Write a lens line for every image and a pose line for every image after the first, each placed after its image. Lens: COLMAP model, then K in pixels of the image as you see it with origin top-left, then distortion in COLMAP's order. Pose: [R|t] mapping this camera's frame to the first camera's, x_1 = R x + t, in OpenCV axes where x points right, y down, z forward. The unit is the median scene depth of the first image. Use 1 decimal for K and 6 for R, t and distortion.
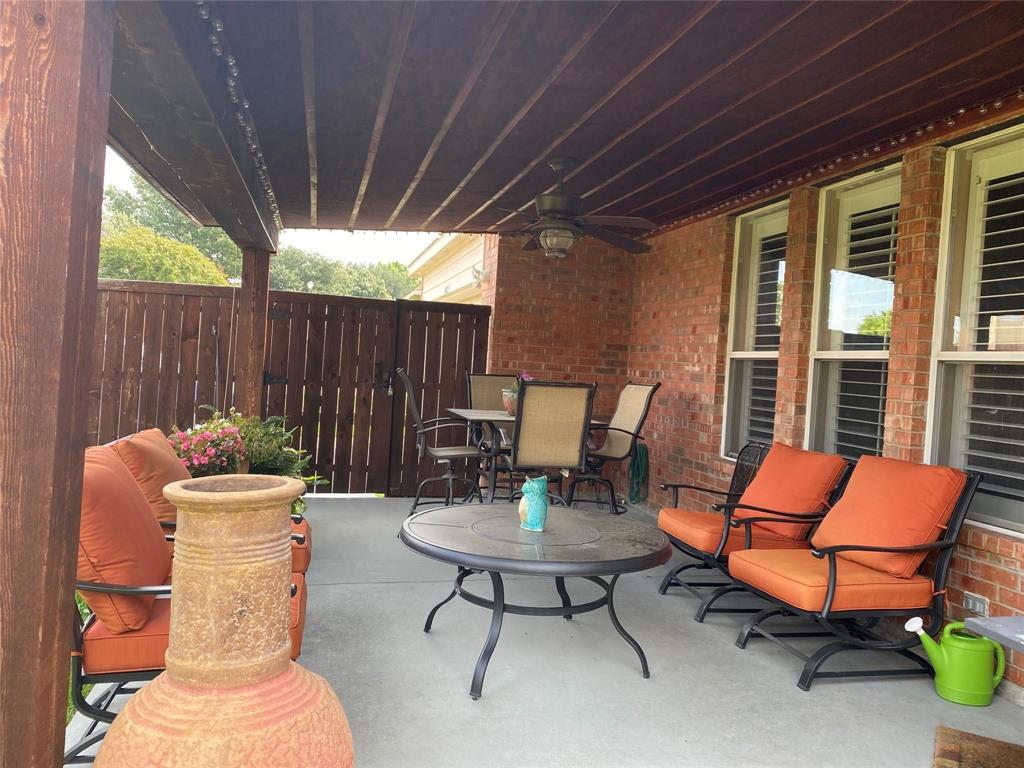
lens RADIAL K [[783.0, 0, 512.8], [0, 783.0, 384.0], [0, 0, 1]] dist [0.029377, -0.033498]
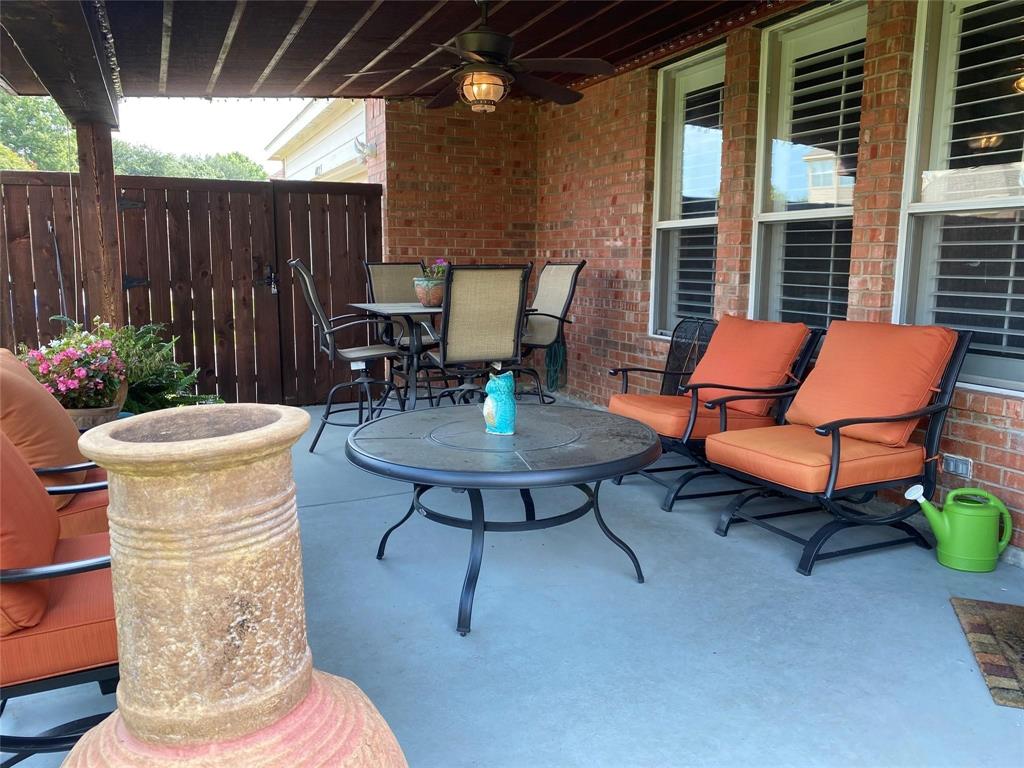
lens RADIAL K [[783.0, 0, 514.1], [0, 783.0, 381.2], [0, 0, 1]] dist [0.029377, -0.033498]
pose [[0.982771, -0.081549, 0.165865, -0.084674], [0.058521, 0.988524, 0.139270, 0.009111], [-0.175319, -0.127164, 0.976265, 0.143153]]
